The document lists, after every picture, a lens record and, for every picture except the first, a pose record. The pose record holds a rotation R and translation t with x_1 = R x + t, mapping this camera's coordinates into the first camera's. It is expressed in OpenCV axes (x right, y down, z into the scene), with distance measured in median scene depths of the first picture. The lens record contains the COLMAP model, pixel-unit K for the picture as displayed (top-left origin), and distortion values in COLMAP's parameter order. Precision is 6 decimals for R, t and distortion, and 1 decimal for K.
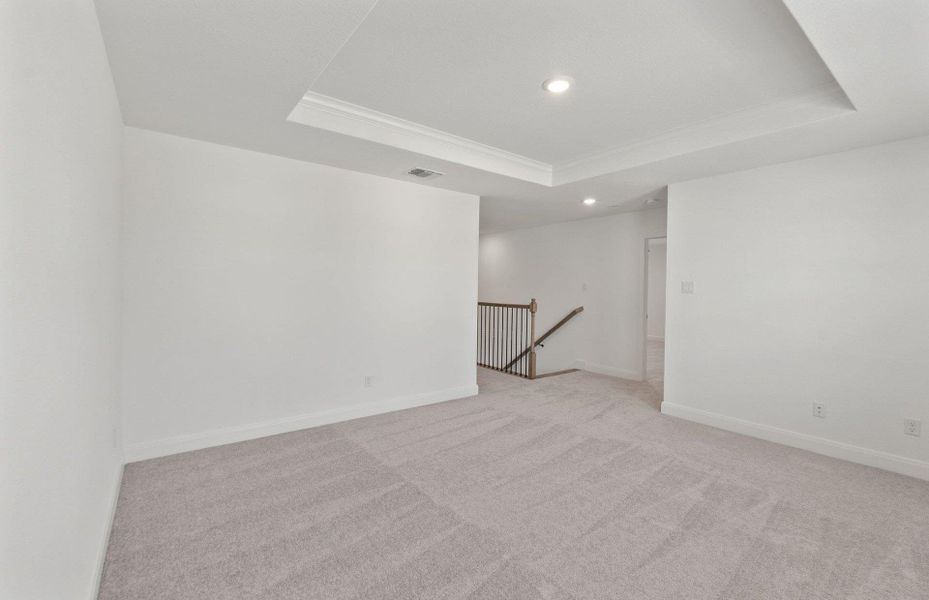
lens RADIAL K [[396.0, 0, 464.5], [0, 396.0, 300.0], [0, 0, 1]] dist [0.000473, -0.000048]
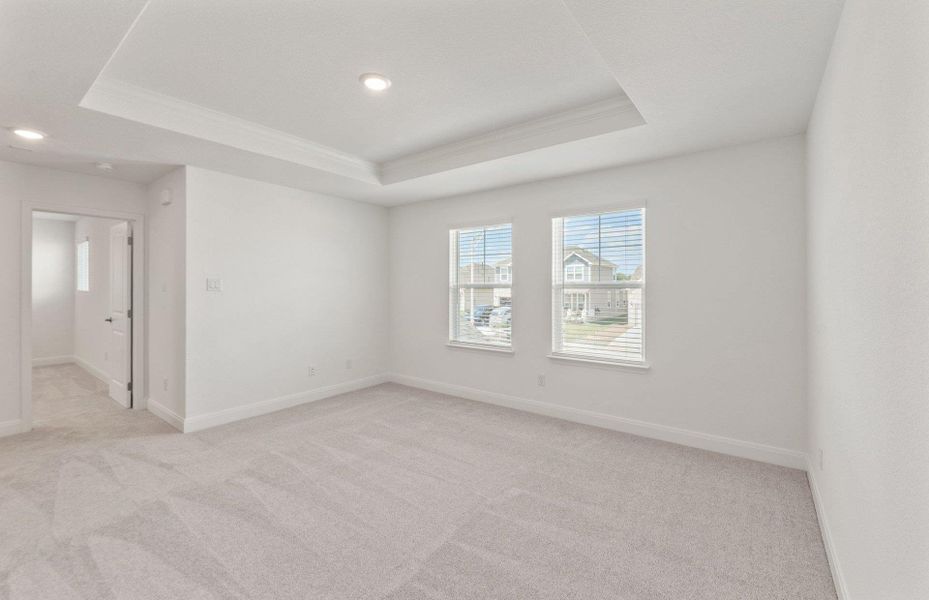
lens RADIAL K [[391.0, 0, 481.4], [0, 391.0, 290.5], [0, 0, 1]] dist [0.000860, -0.000177]
pose [[-0.270368, -0.022440, 0.962496, -0.516536], [0.028886, 0.999089, 0.031407, -0.029327], [-0.962324, 0.036294, -0.269474, 0.670647]]
